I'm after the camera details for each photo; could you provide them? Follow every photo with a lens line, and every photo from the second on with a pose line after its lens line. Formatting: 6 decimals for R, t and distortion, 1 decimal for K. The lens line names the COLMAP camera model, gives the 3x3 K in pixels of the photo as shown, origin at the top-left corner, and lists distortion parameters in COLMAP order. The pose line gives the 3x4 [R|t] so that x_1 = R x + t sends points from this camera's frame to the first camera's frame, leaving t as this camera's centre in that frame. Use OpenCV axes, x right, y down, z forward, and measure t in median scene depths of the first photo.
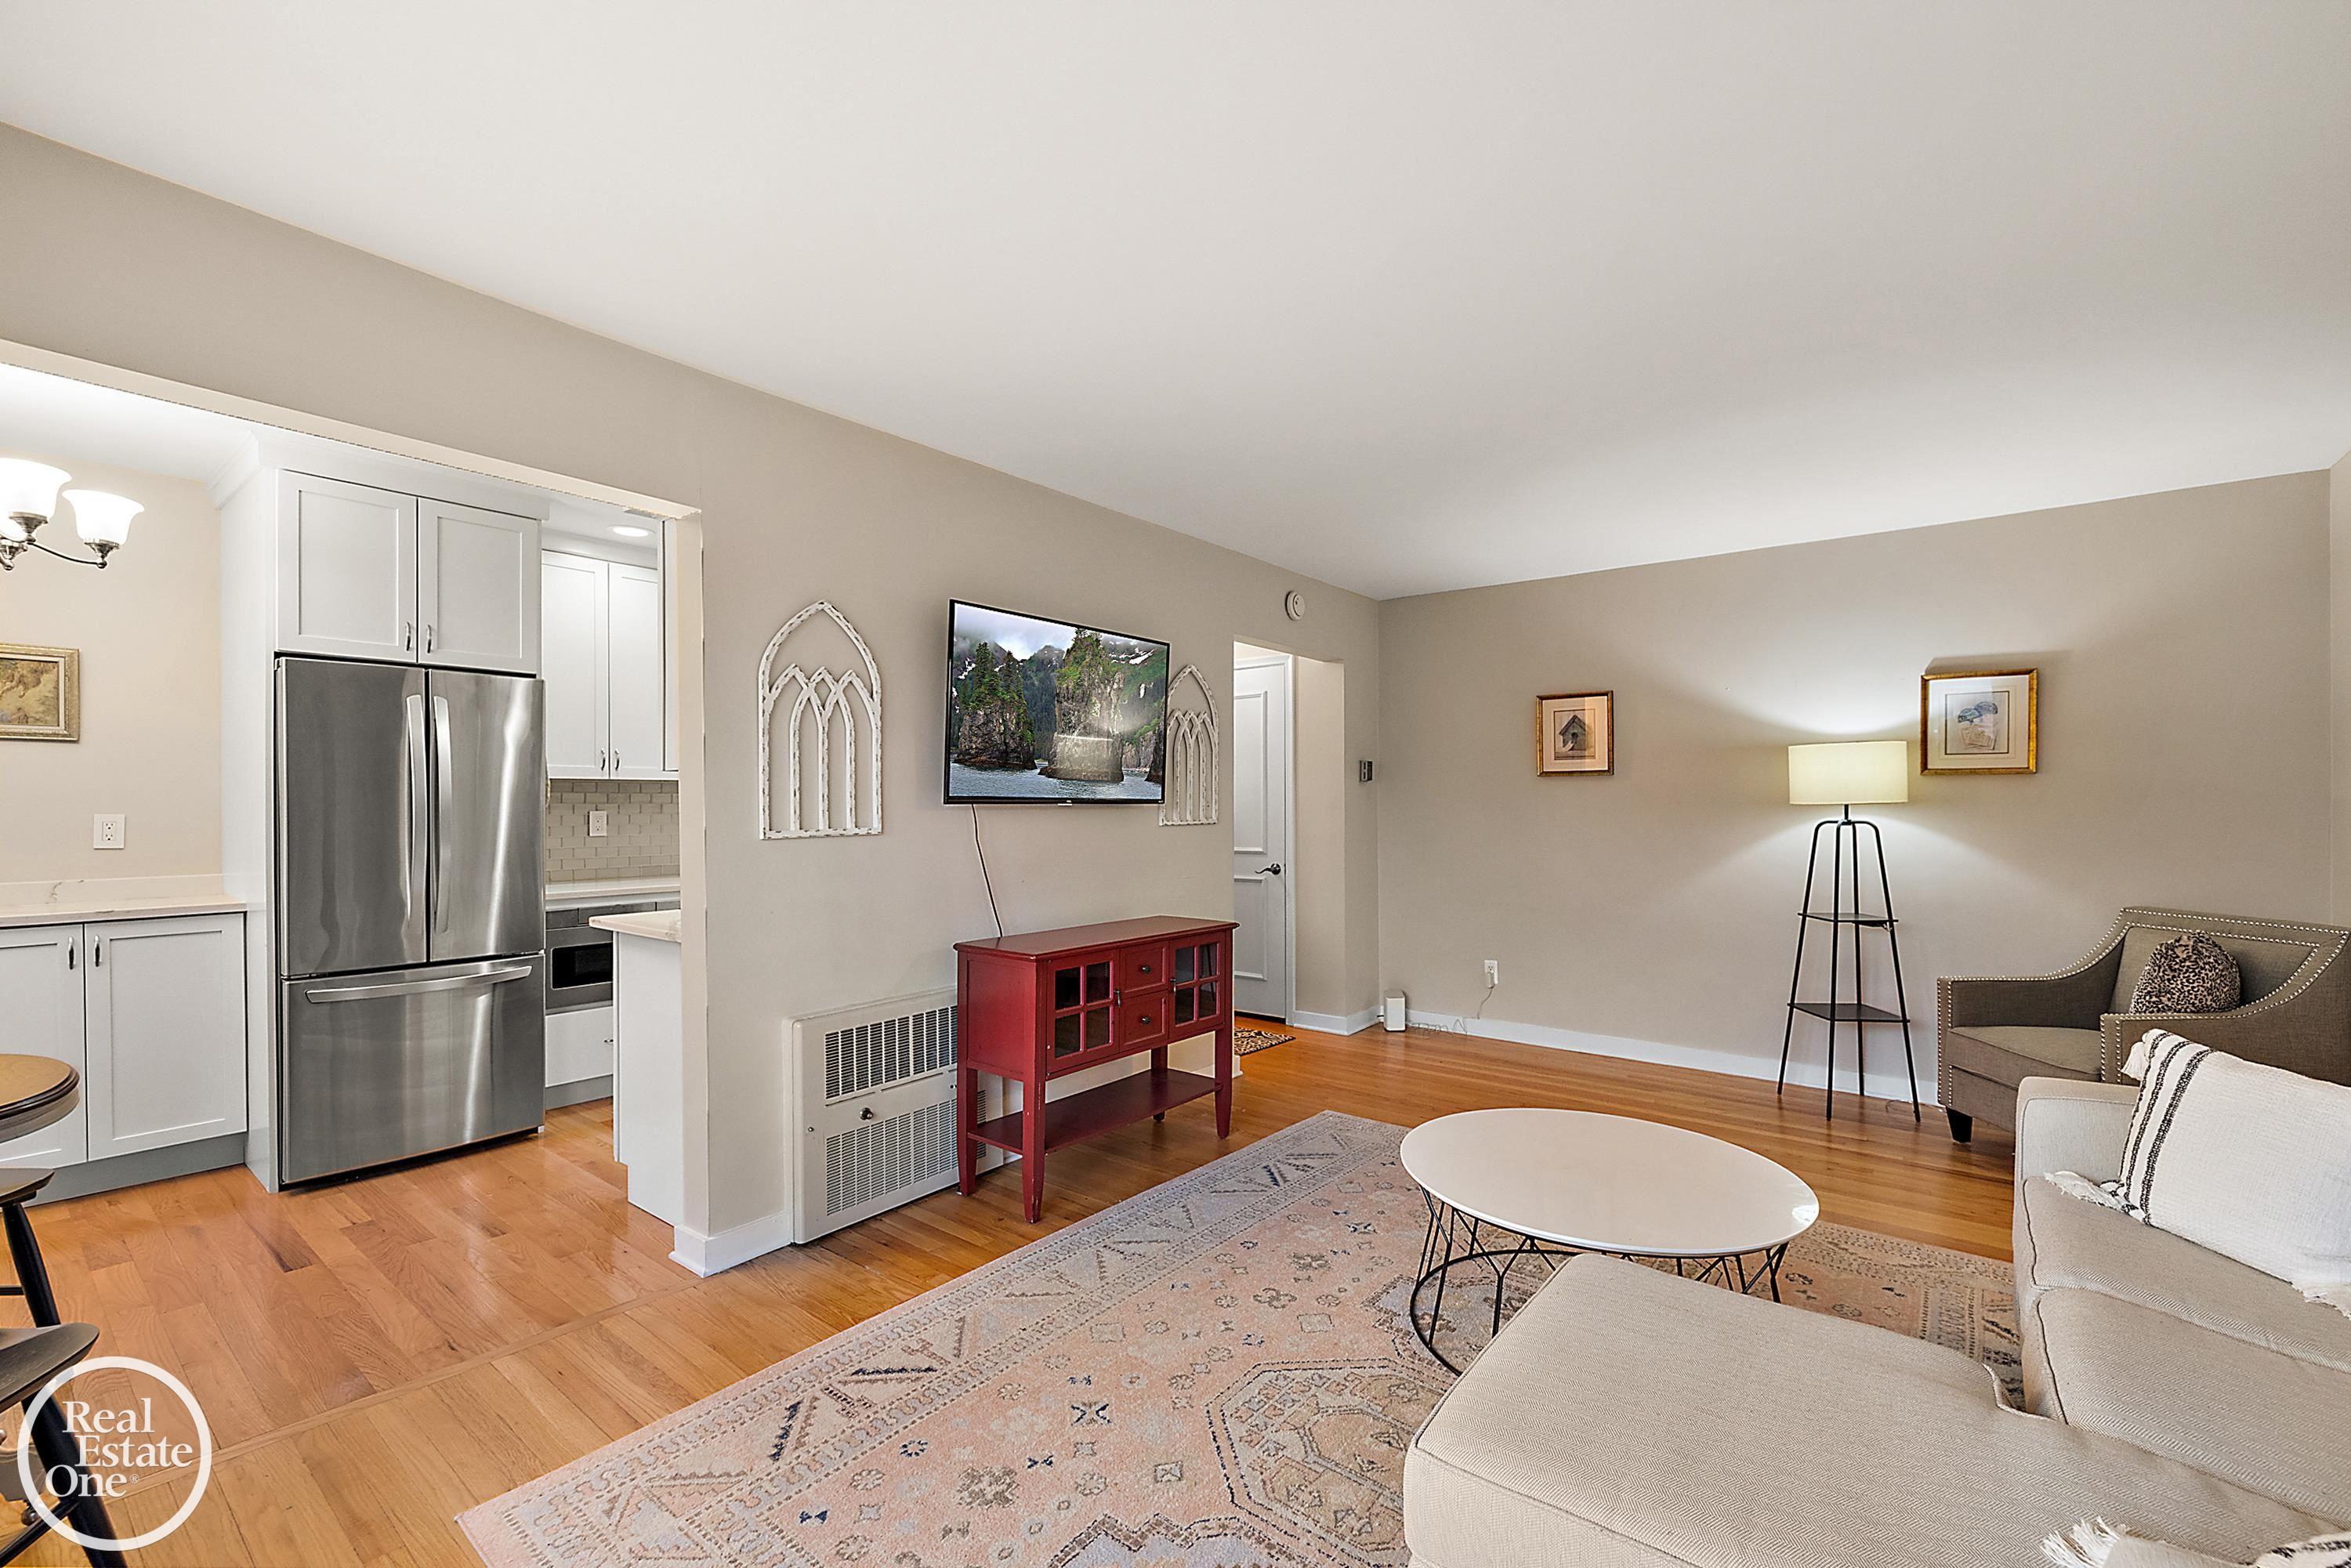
lens RADIAL K [[1001.2, 0, 1148.9], [0, 1001.2, 812.8], [0, 0, 1]] dist [0.001450, 0.000081]
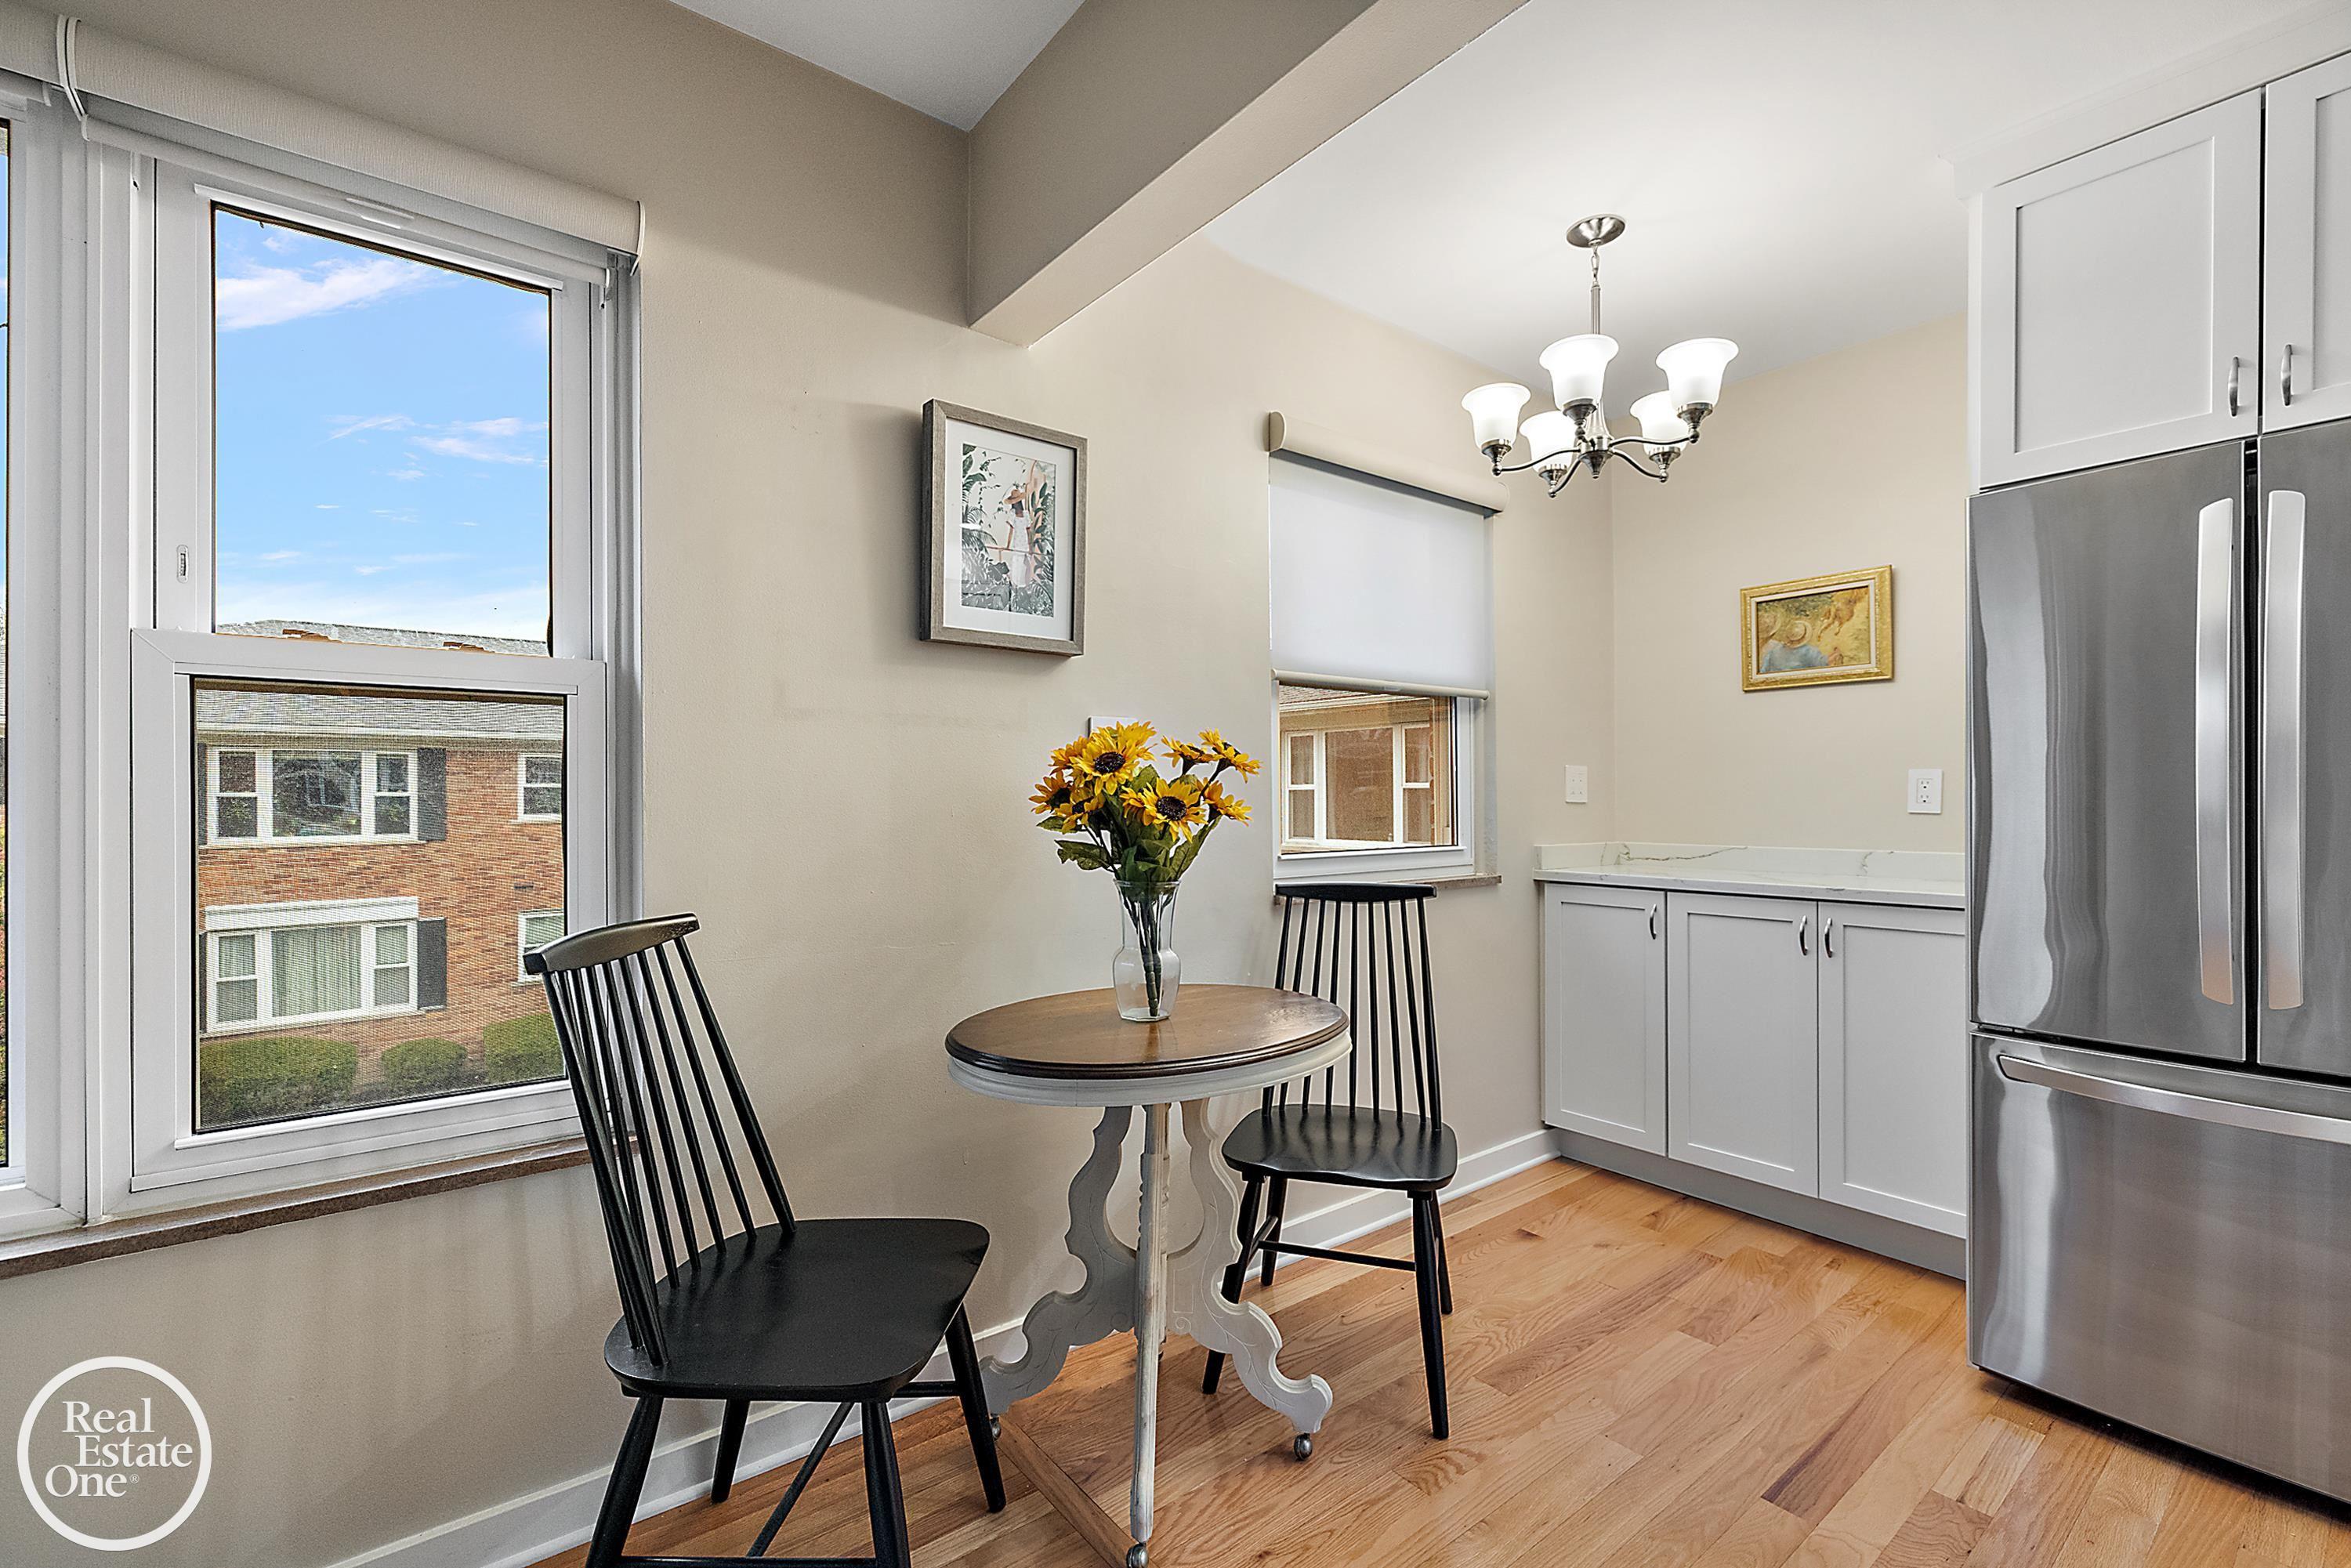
lens RADIAL K [[1001.2, 0, 1169.4], [0, 1001.2, 804.4], [0, 0, 1]] dist [0.001450, 0.000081]
pose [[-0.220938, 0.004393, -0.975278, -0.153062], [-0.006392, 0.999962, 0.005952, 0.029107], [0.975267, 0.007549, -0.220902, 0.624657]]
